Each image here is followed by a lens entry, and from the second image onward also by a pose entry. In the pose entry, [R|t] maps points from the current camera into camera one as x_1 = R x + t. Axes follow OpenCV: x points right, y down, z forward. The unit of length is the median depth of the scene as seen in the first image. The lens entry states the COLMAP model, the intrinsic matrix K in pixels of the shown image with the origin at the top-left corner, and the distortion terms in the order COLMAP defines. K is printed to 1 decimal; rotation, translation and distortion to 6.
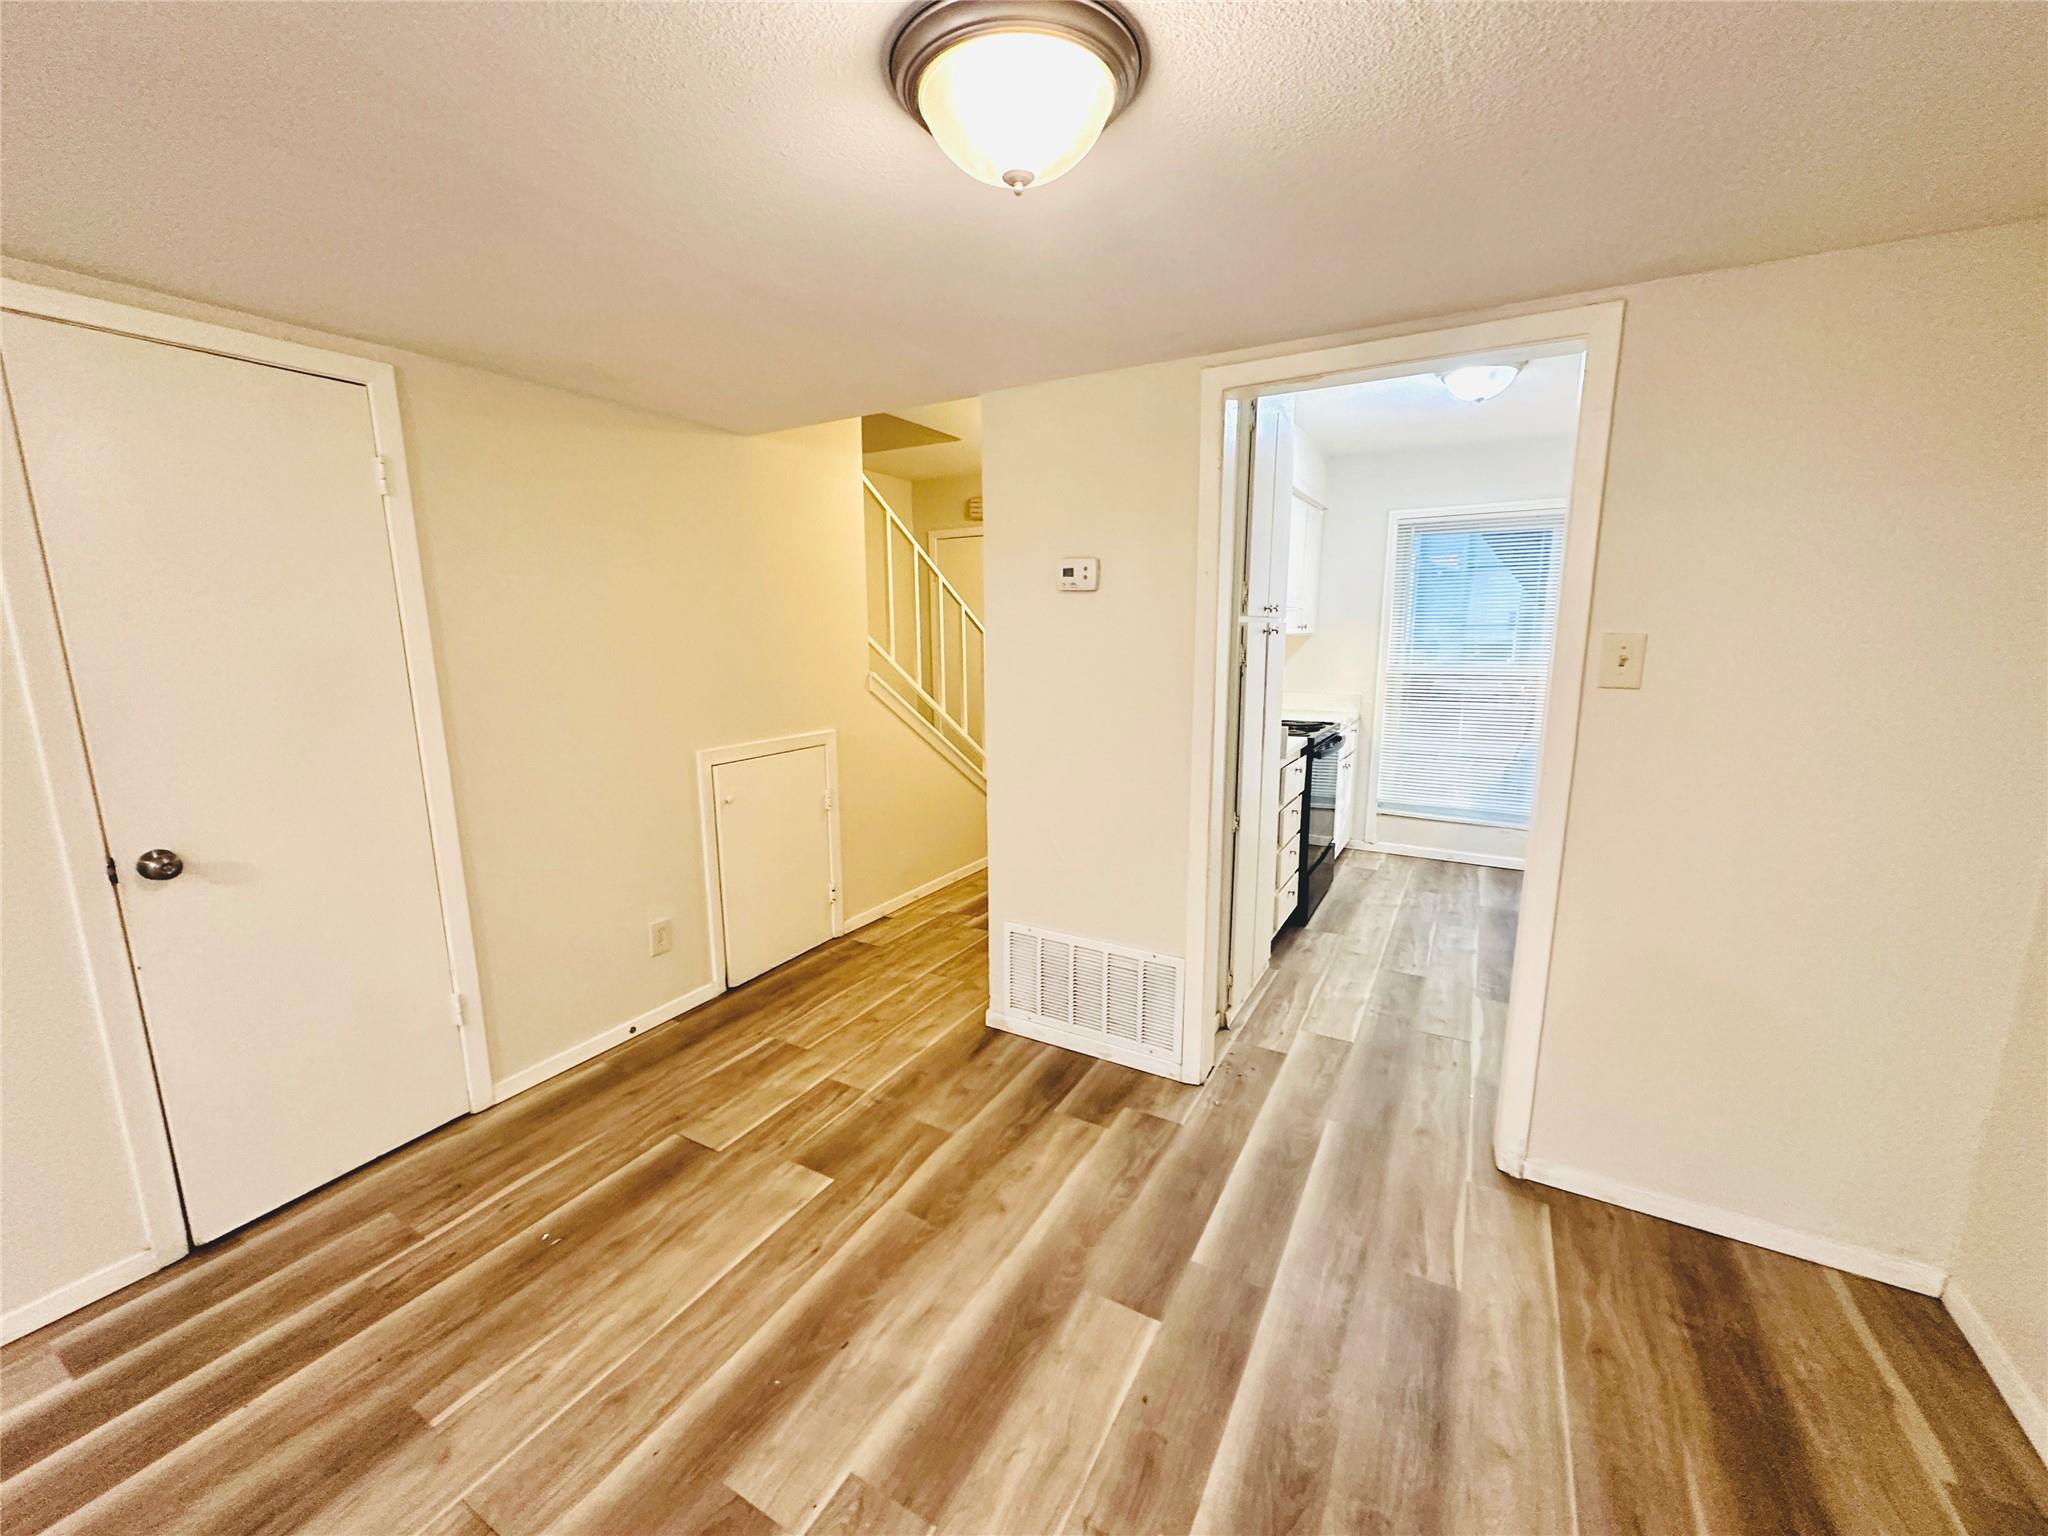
lens RADIAL K [[812.2, 0, 1023.1], [0, 812.2, 770.1], [0, 0, 1]] dist [-0.001440, 0.000230]
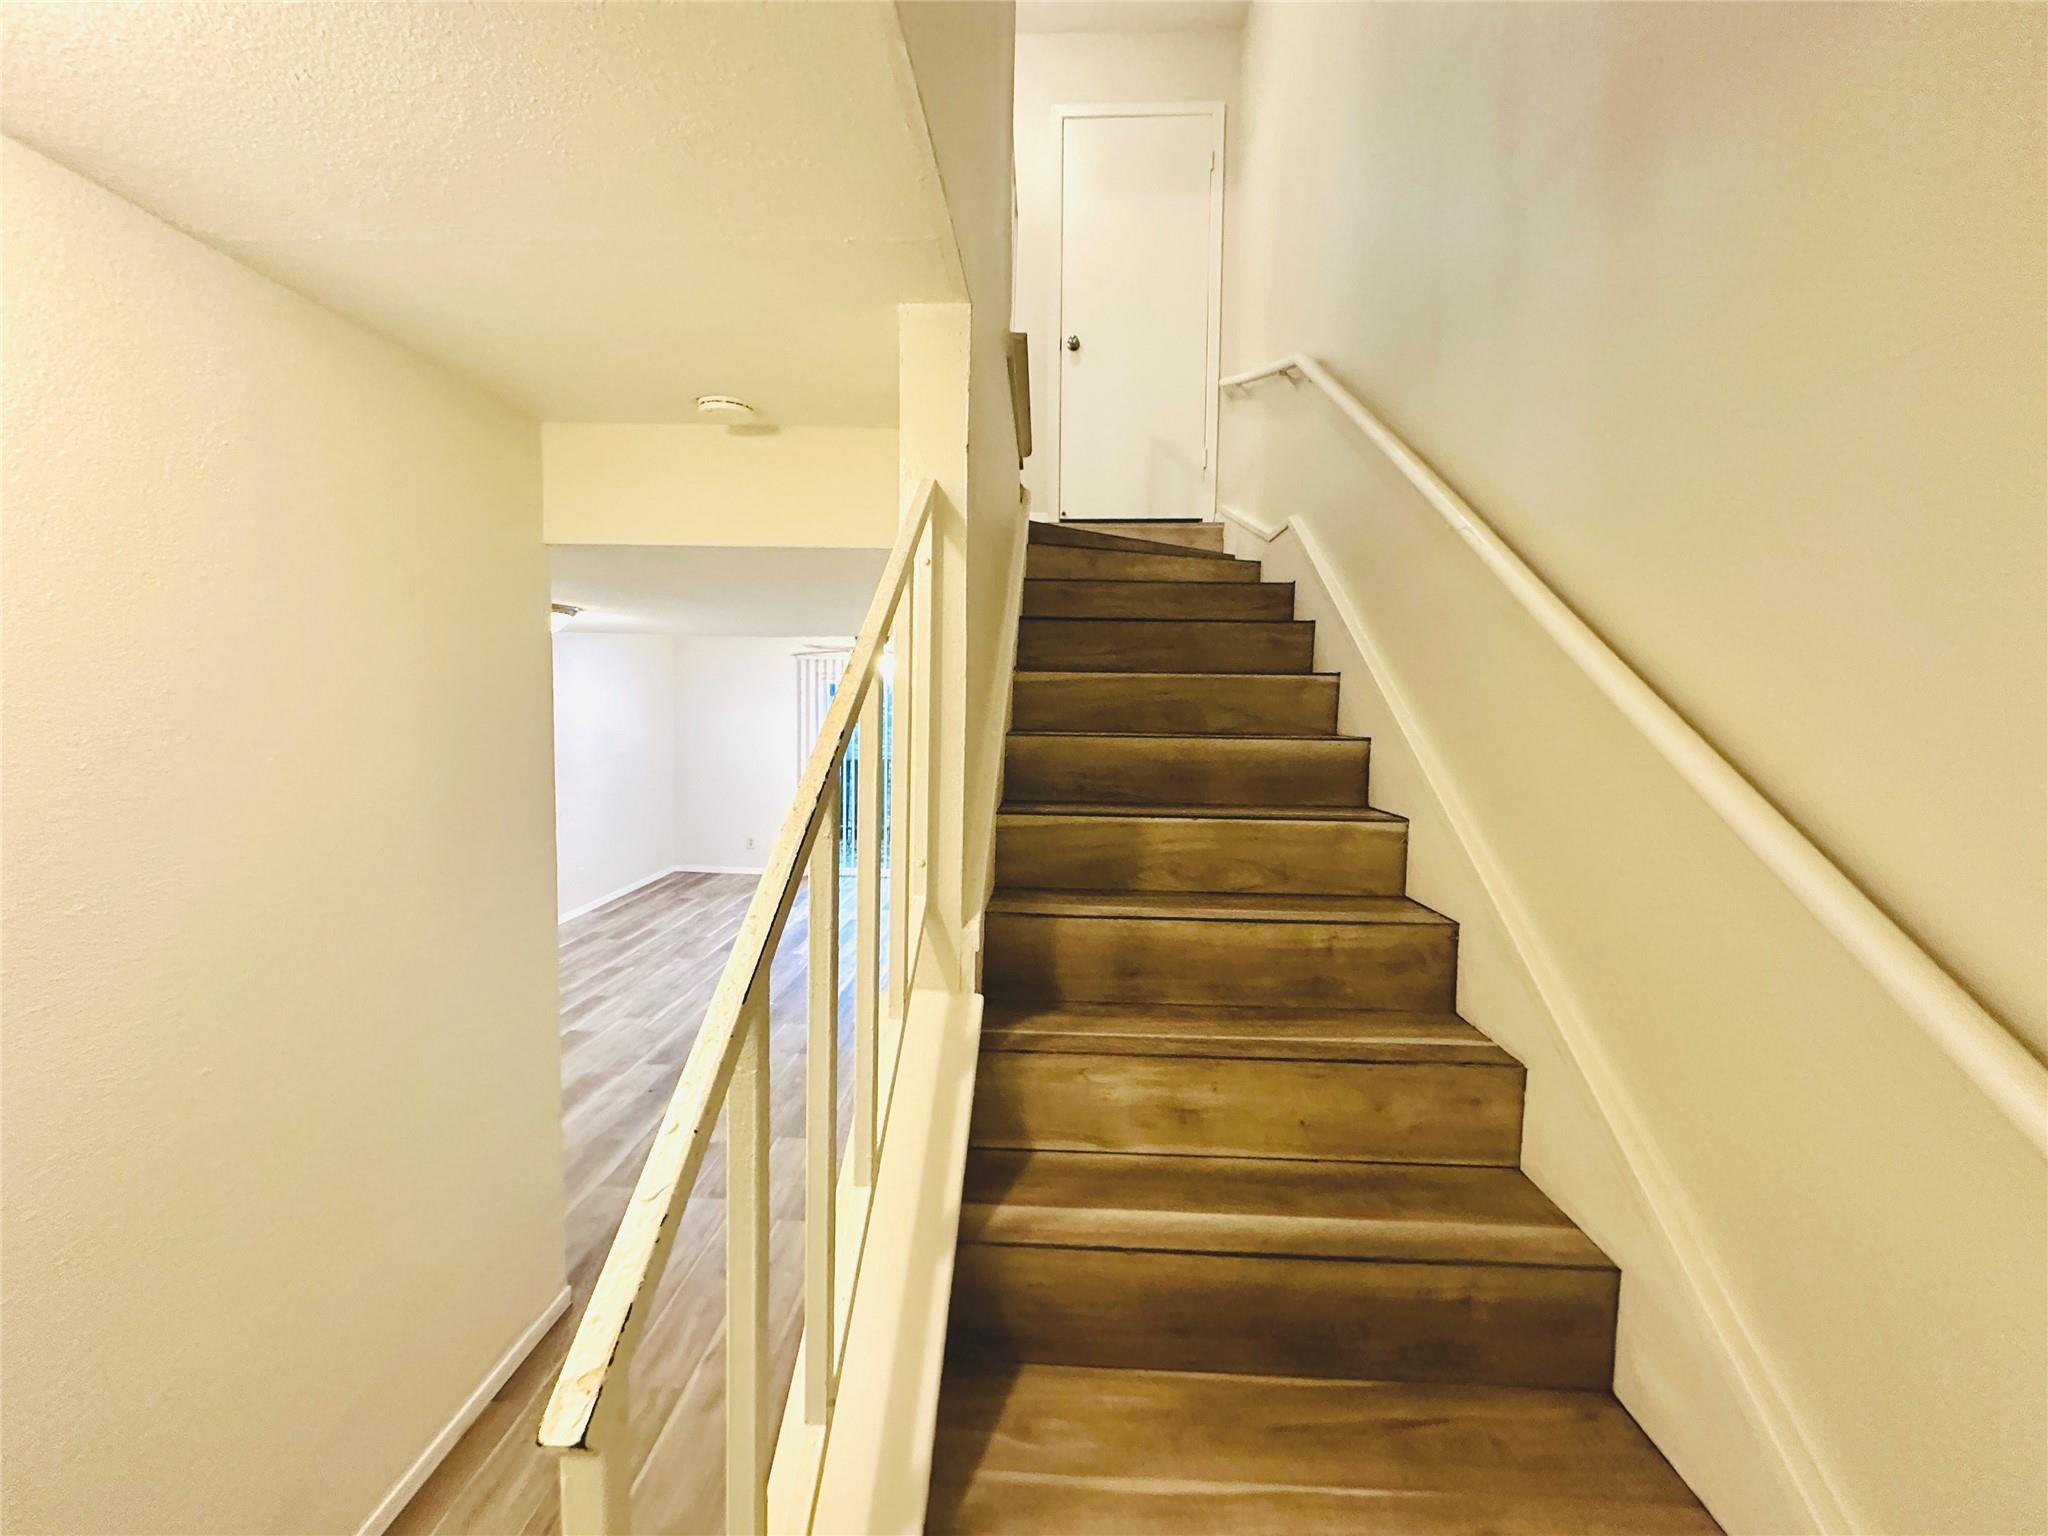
lens RADIAL K [[809.7, 0, 1020.0], [0, 809.7, 763.5], [0, 0, 1]] dist [-0.002097, -0.000061]
pose [[-0.887719, 0.019749, -0.459962, -0.080229], [-0.097044, 0.968605, 0.228883, -0.419845], [0.450041, 0.247821, -0.857932, 1.732464]]
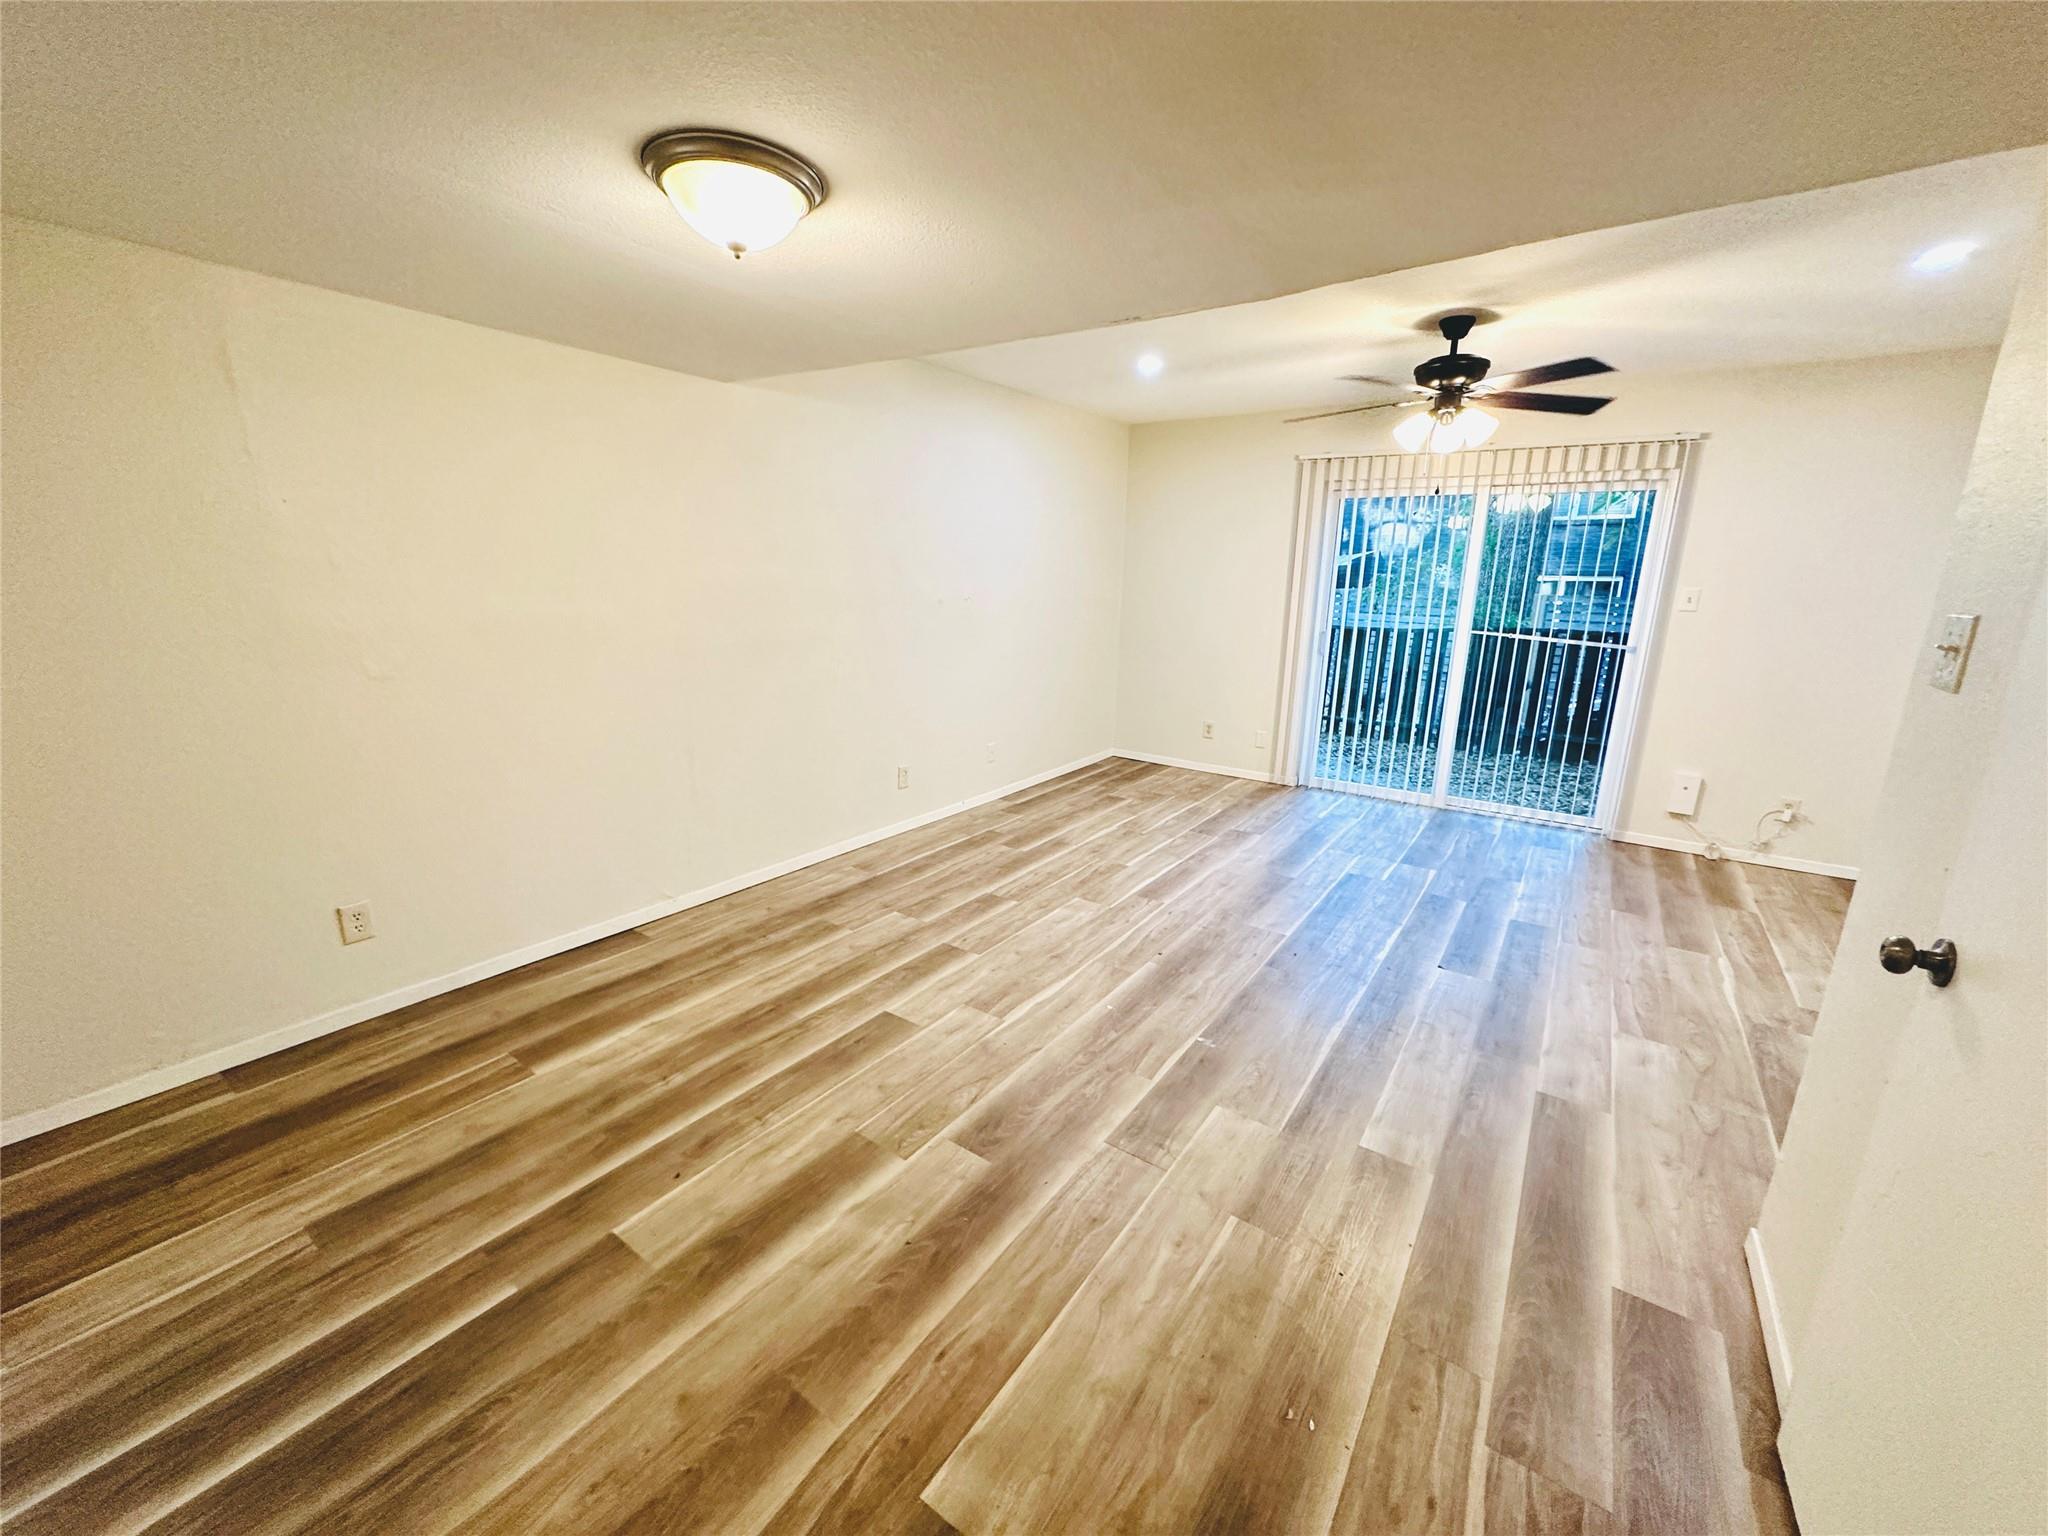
lens RADIAL K [[809.7, 0, 1020.0], [0, 809.7, 763.5], [0, 0, 1]] dist [-0.002097, -0.000061]
pose [[-0.995106, -0.039302, 0.090658, -0.245532], [-0.000073, 0.917786, 0.397075, -0.166750], [-0.098810, 0.395125, -0.913298, 0.955773]]
